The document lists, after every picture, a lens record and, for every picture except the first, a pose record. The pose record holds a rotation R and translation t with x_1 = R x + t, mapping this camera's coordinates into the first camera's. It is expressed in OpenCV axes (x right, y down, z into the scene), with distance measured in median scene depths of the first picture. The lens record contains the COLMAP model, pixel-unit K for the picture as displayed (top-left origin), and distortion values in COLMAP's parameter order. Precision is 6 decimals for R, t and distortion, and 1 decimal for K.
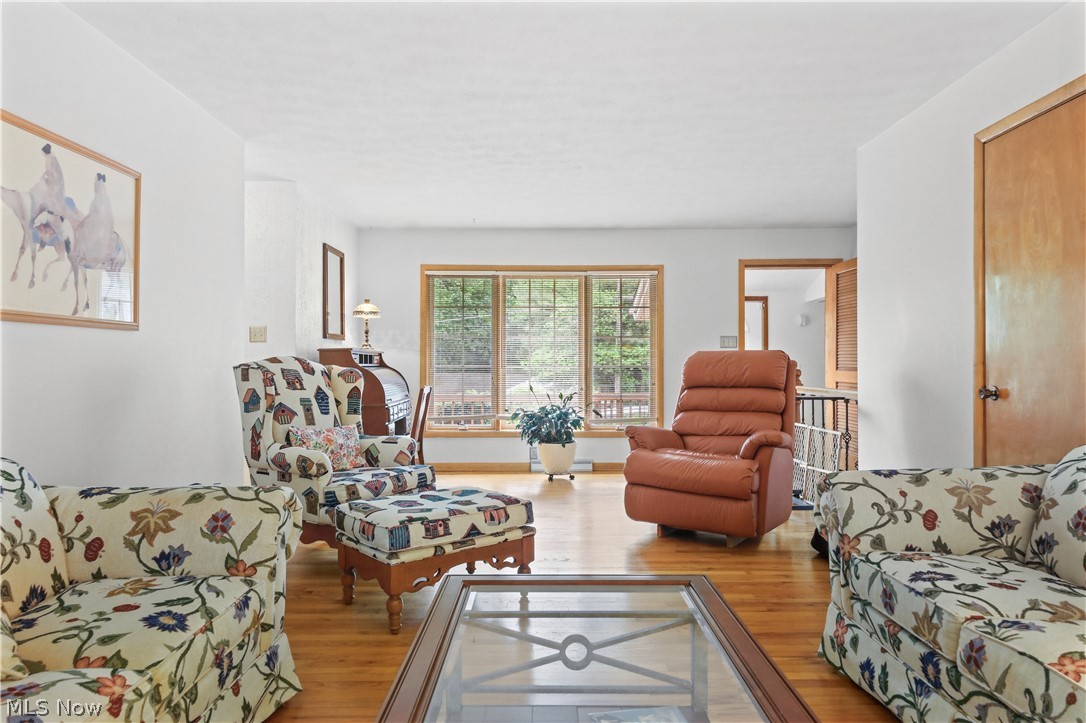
lens RADIAL K [[718.4, 0, 544.2], [0, 718.4, 357.1], [0, 0, 1]] dist [0.011452, 0.003786]
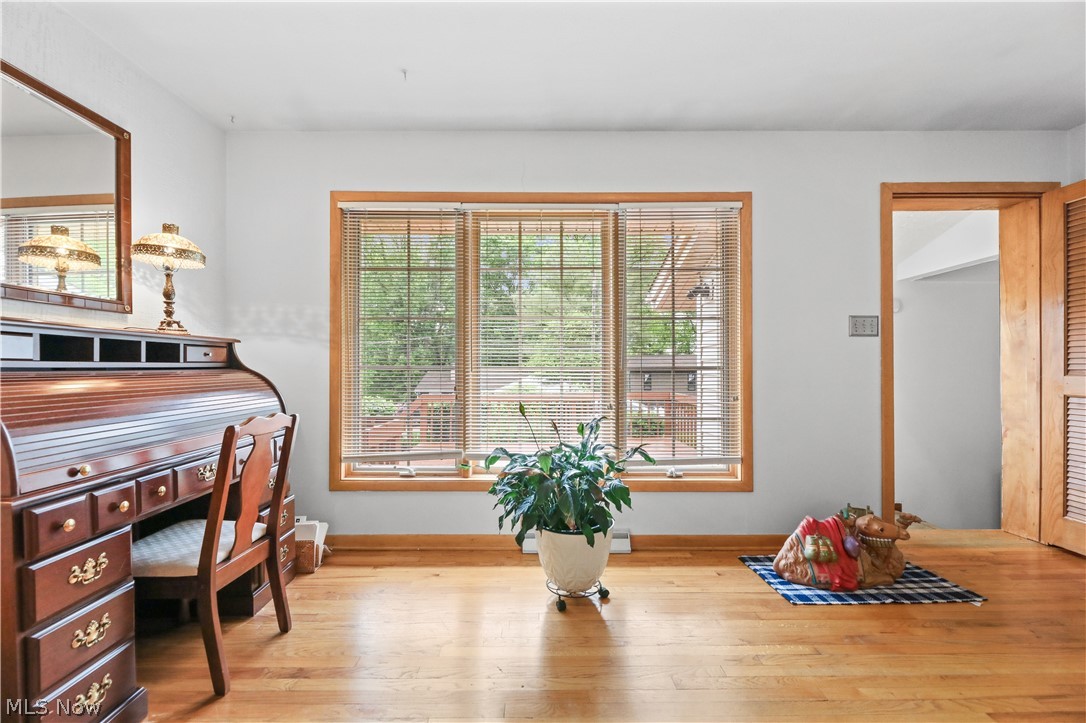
lens RADIAL K [[448.8, 0, 535.1], [0, 448.8, 364.9], [0, 0, 1]] dist [-0.002622, -0.003313]
pose [[0.999989, 0.001051, -0.004474, -0.006182], [-0.001017, 0.999971, 0.007601, 0.007881], [0.004482, -0.007596, 0.999961, 0.641258]]
